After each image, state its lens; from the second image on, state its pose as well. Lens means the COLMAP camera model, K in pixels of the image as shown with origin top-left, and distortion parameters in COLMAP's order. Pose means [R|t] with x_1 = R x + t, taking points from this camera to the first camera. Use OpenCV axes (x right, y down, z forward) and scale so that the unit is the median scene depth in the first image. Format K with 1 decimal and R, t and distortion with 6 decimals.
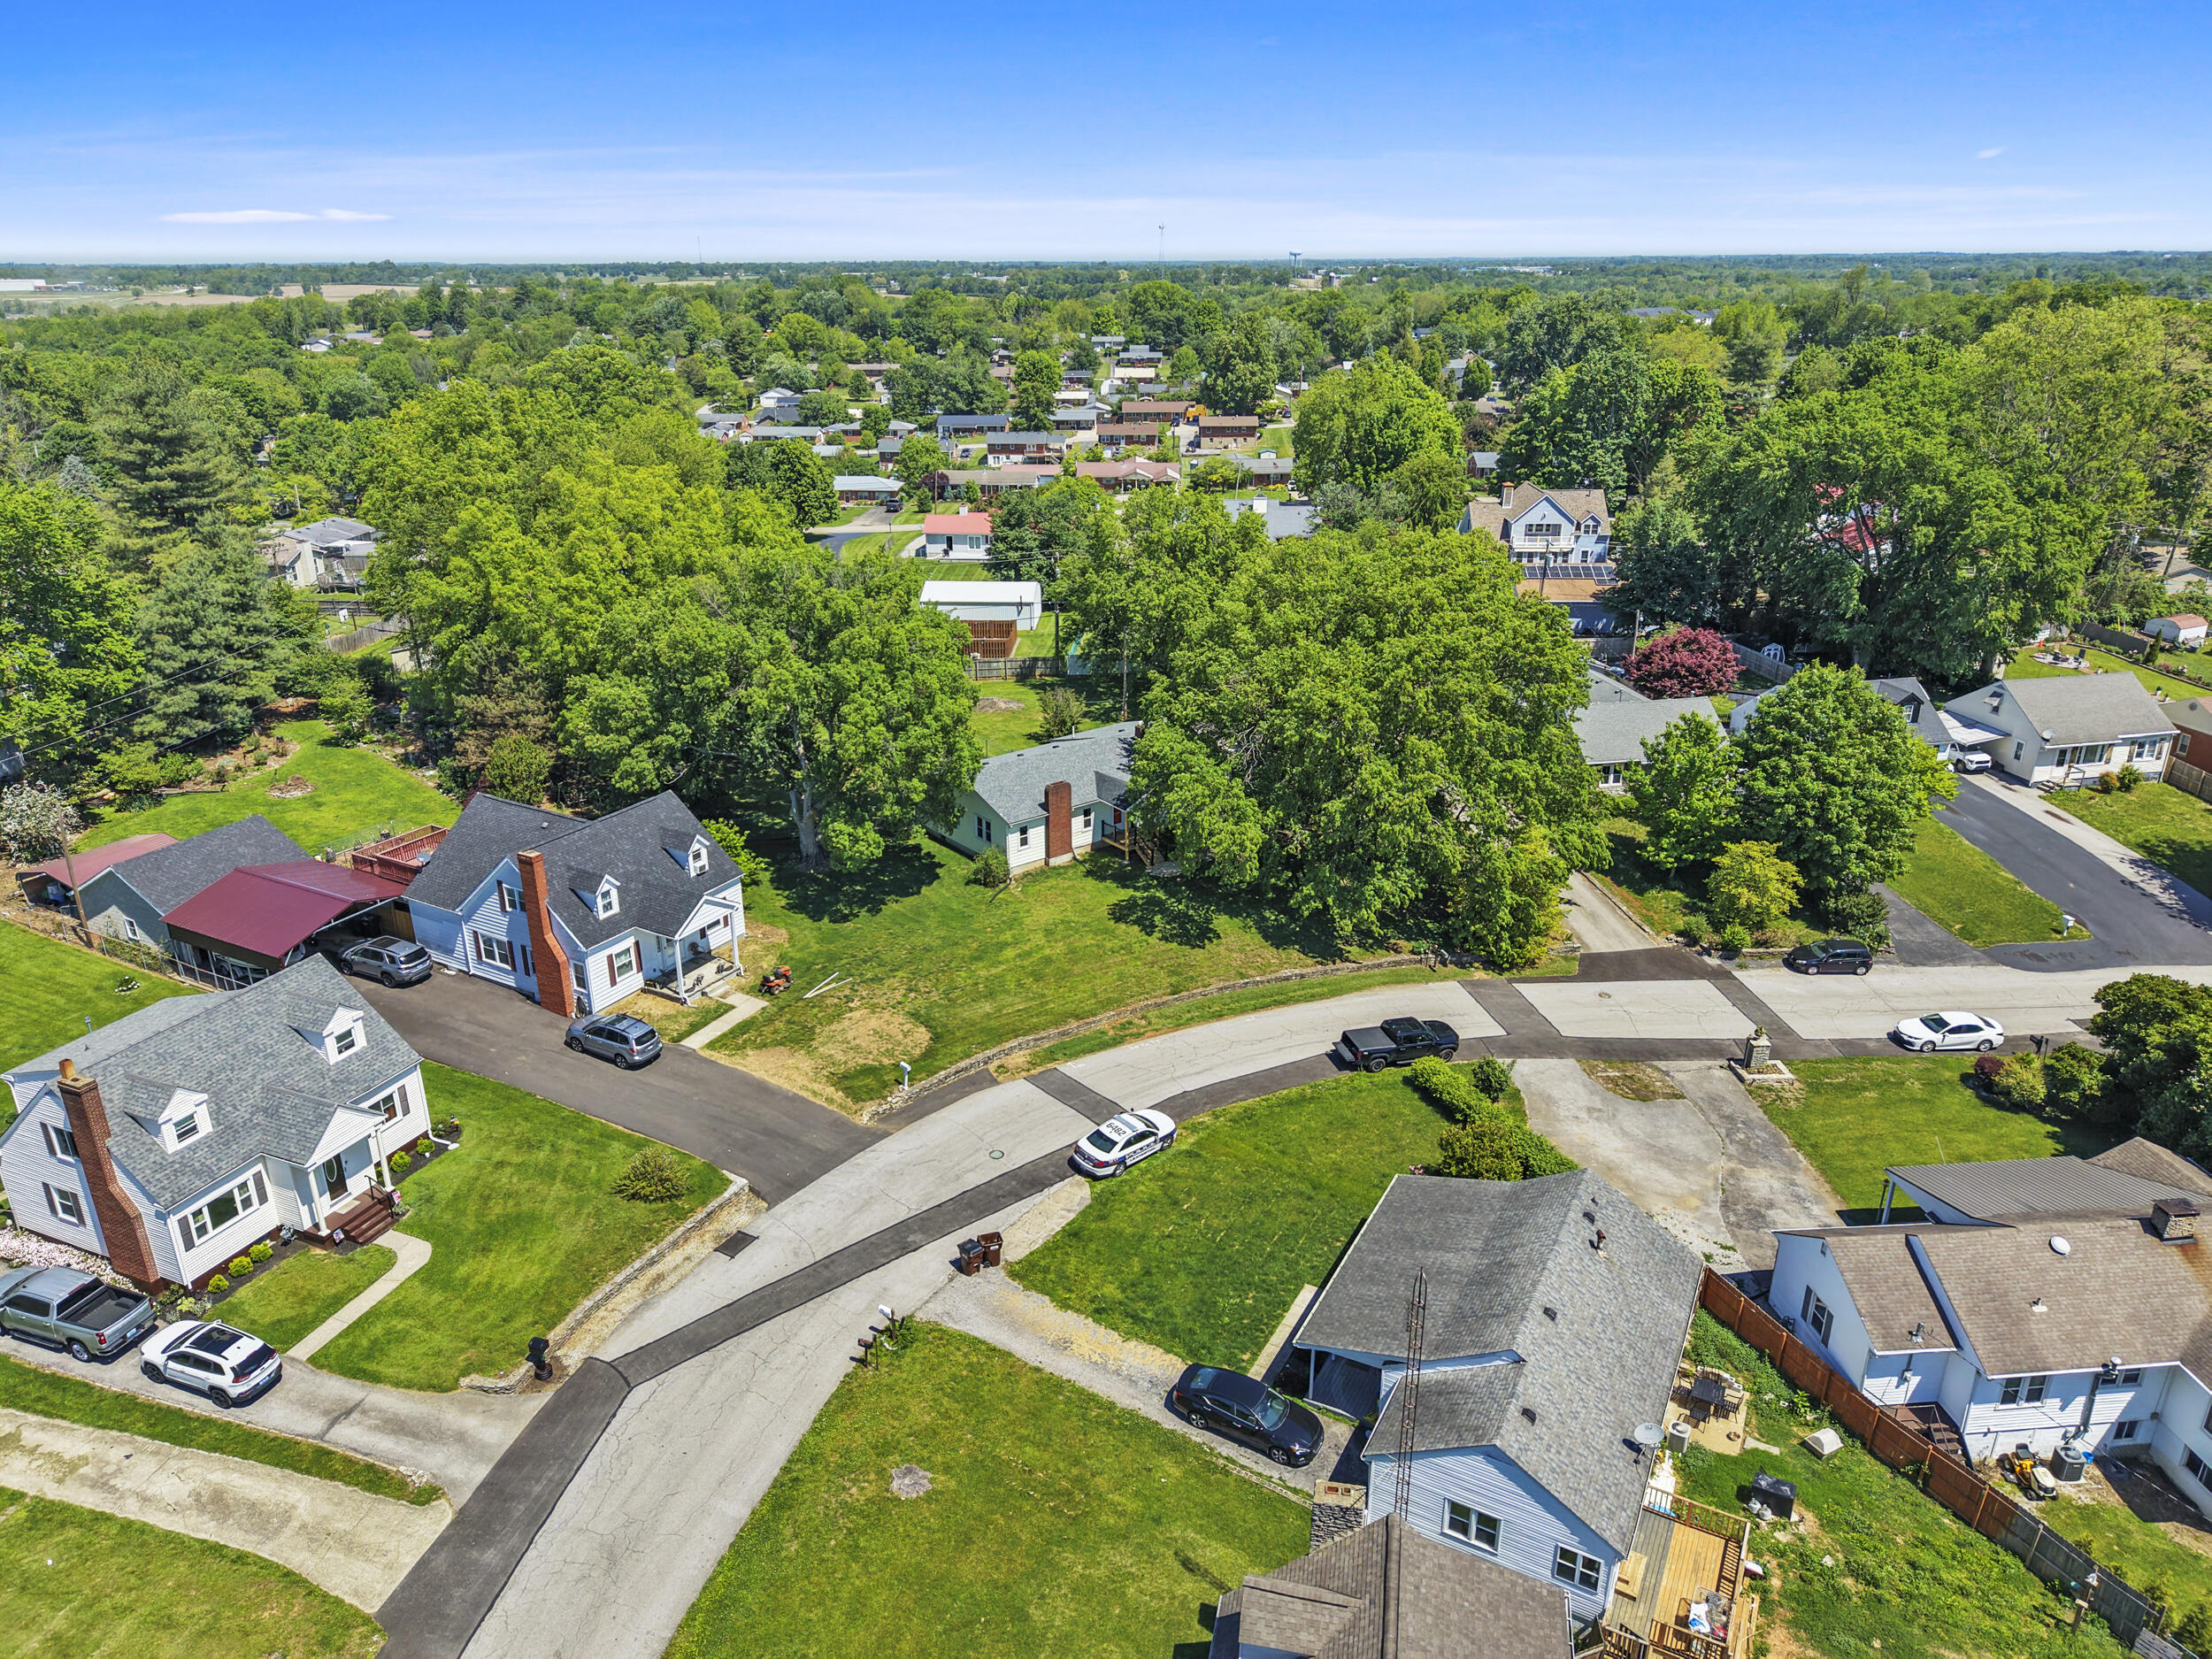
lens RADIAL K [[1491.5, 0, 1117.2], [0, 1491.5, 820.7], [0, 0, 1]] dist [0.020761, -0.019090]
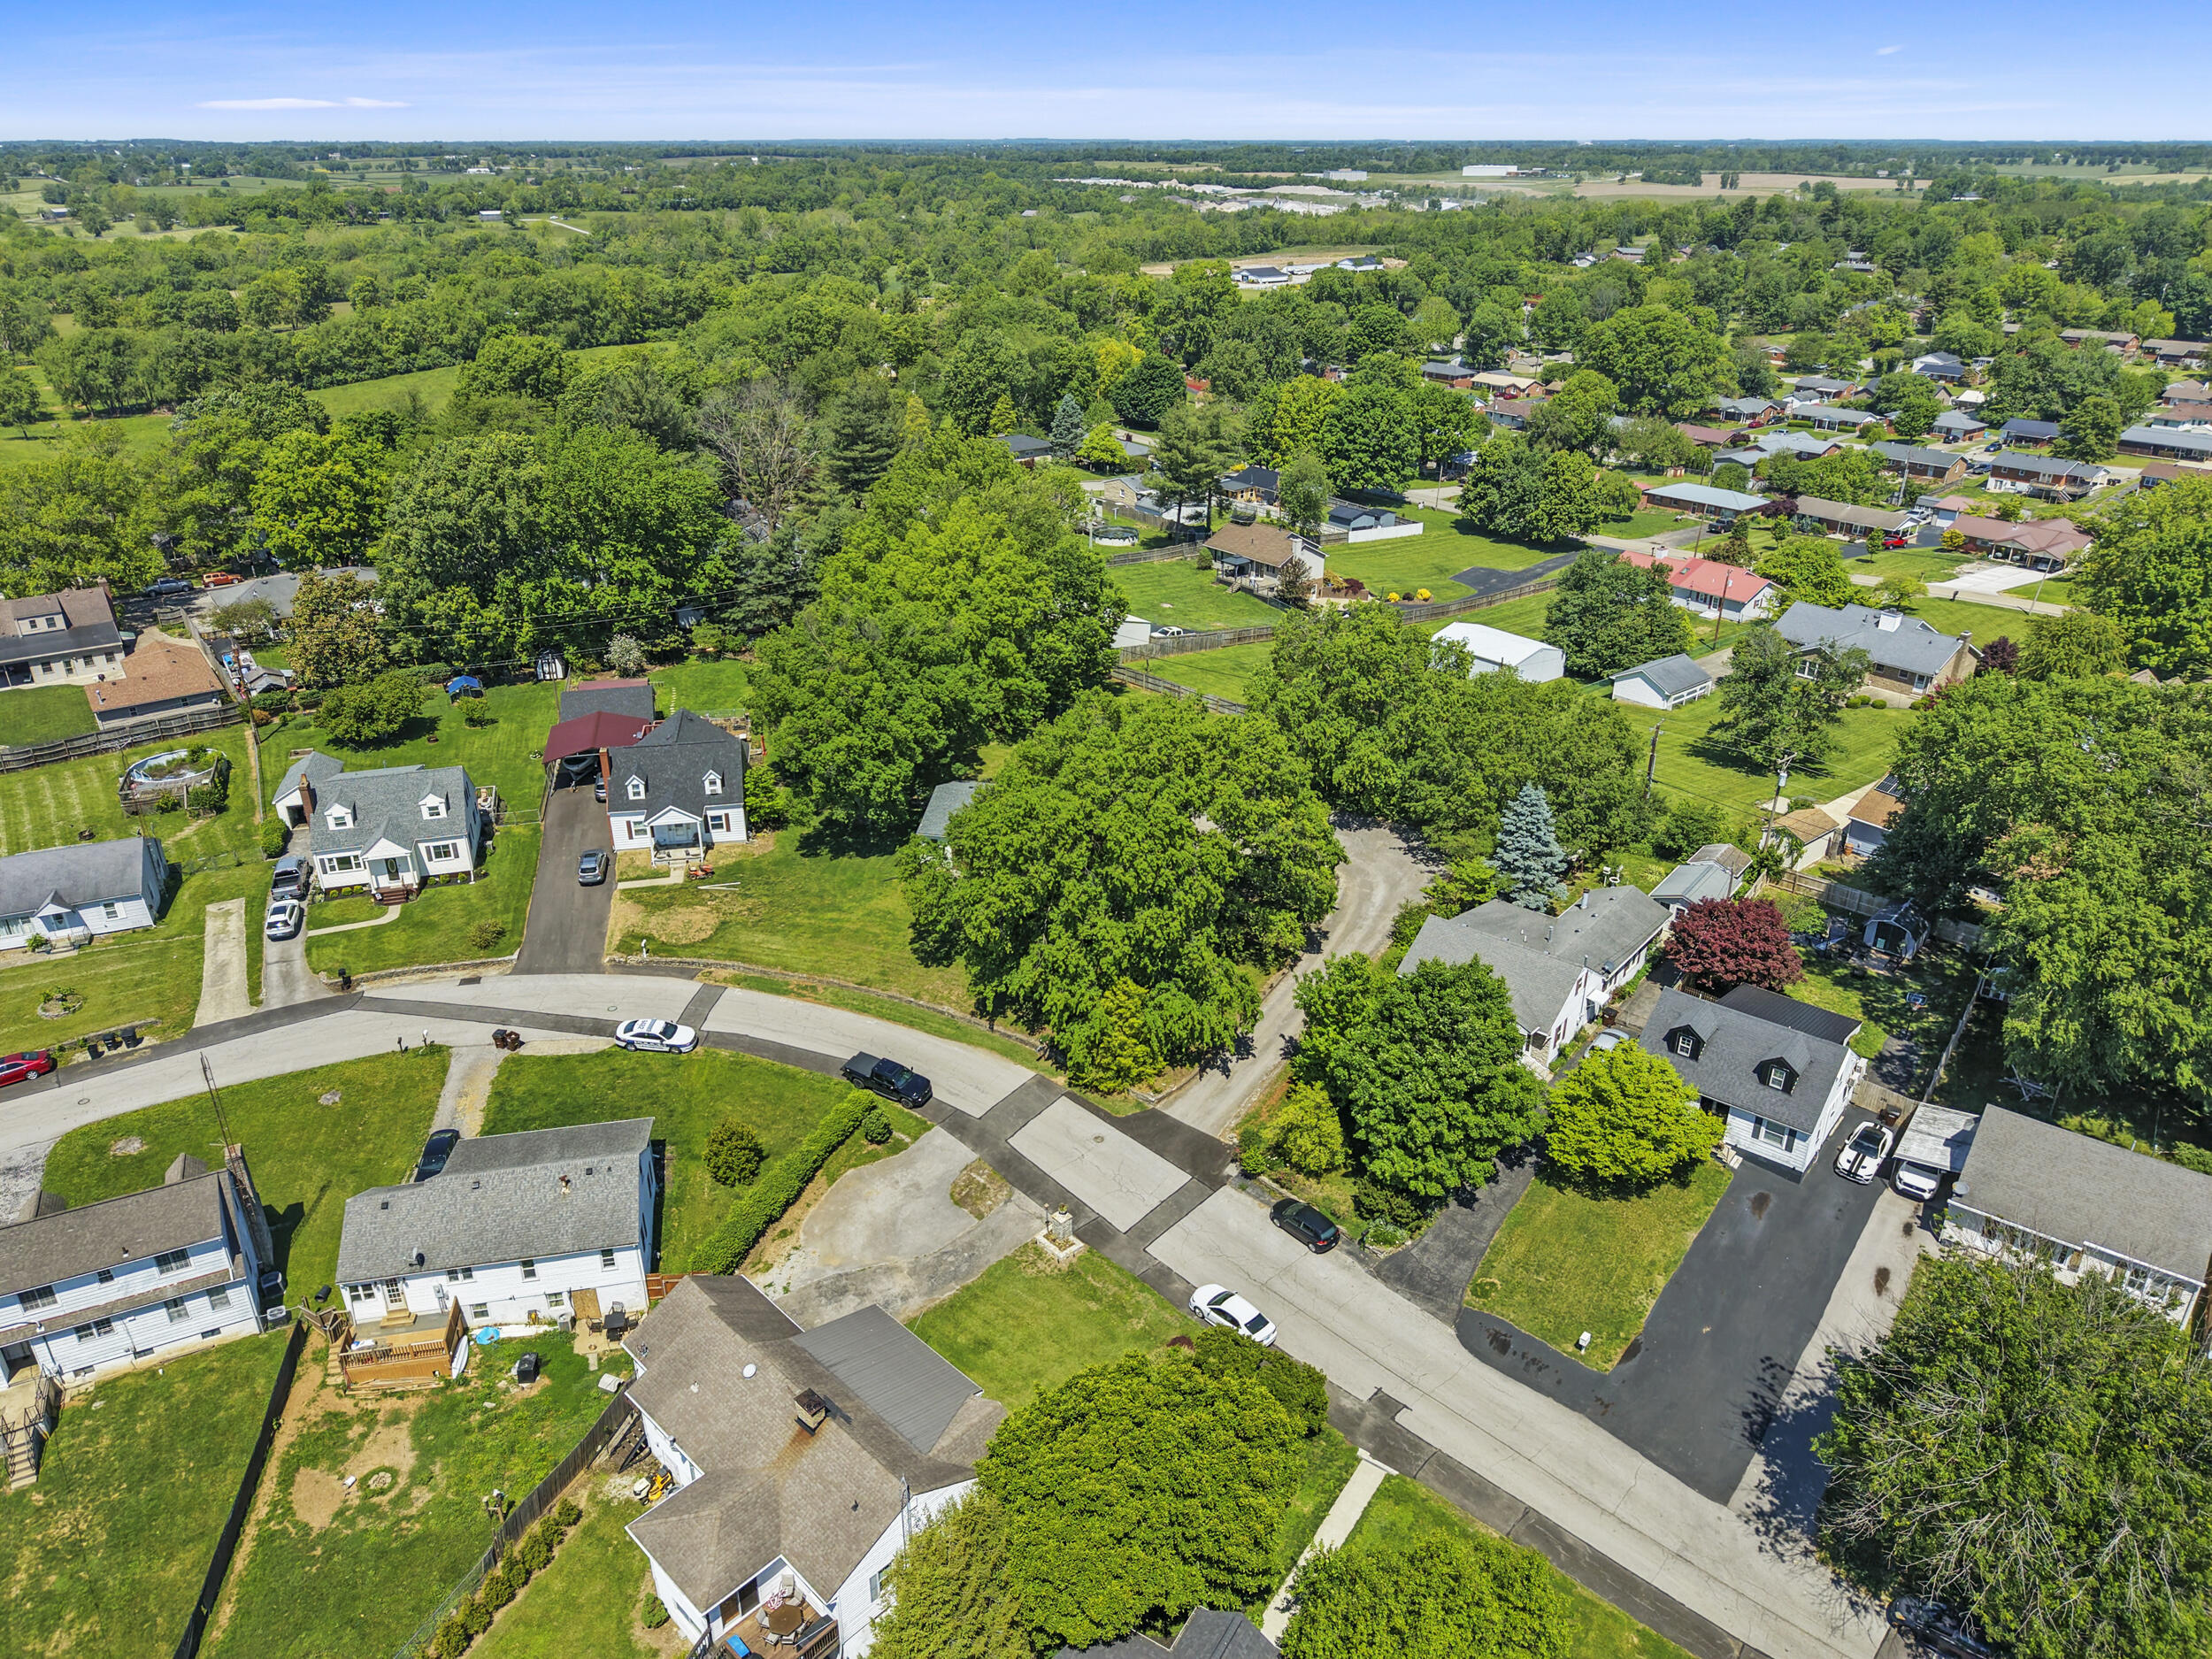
lens RADIAL K [[1491.5, 0, 1103.8], [0, 1491.5, 826.3], [0, 0, 1]] dist [0.020761, -0.019090]
pose [[0.639462, 0.326260, -0.696163, 1.210015], [-0.273148, 0.942828, 0.190960, -0.382558], [0.718665, 0.068044, 0.692020, 0.218371]]
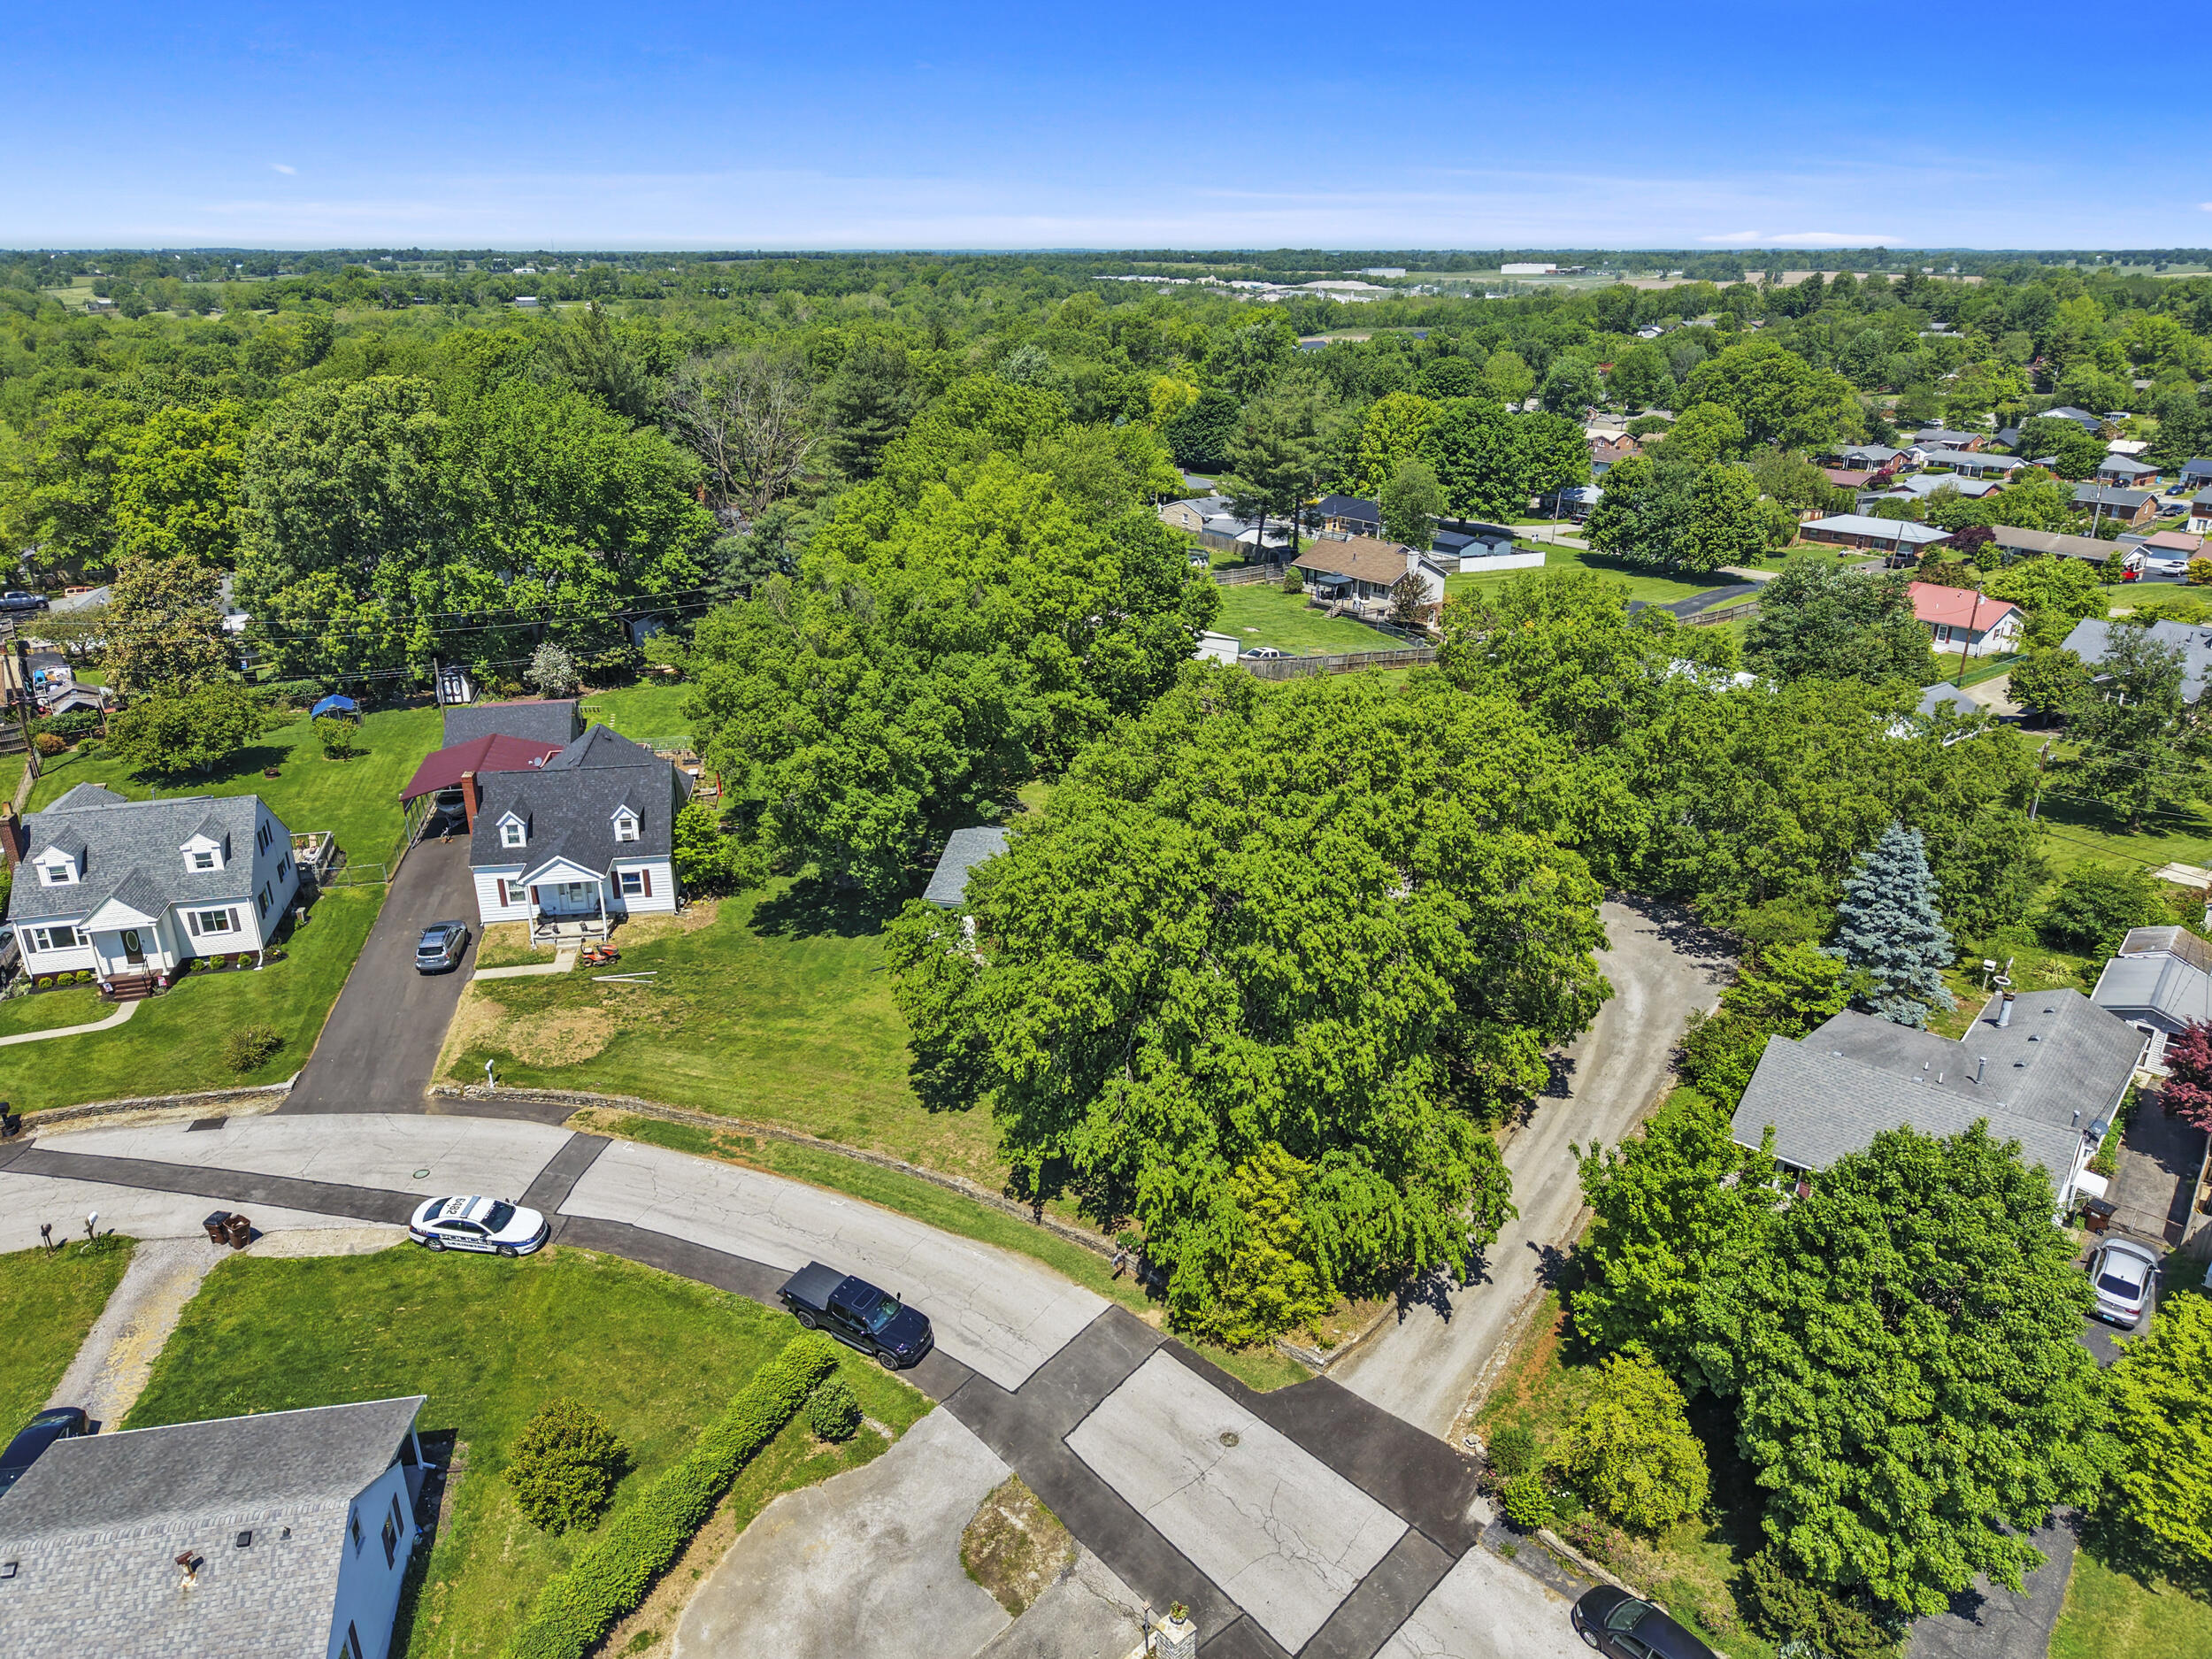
lens RADIAL K [[1491.5, 0, 1097.0], [0, 1491.5, 836.8], [0, 0, 1]] dist [0.020761, -0.019090]
pose [[0.619423, 0.289546, -0.729711, 0.789024], [-0.276689, 0.950375, 0.142234, -0.236068], [0.734682, 0.113800, 0.668798, 0.574293]]
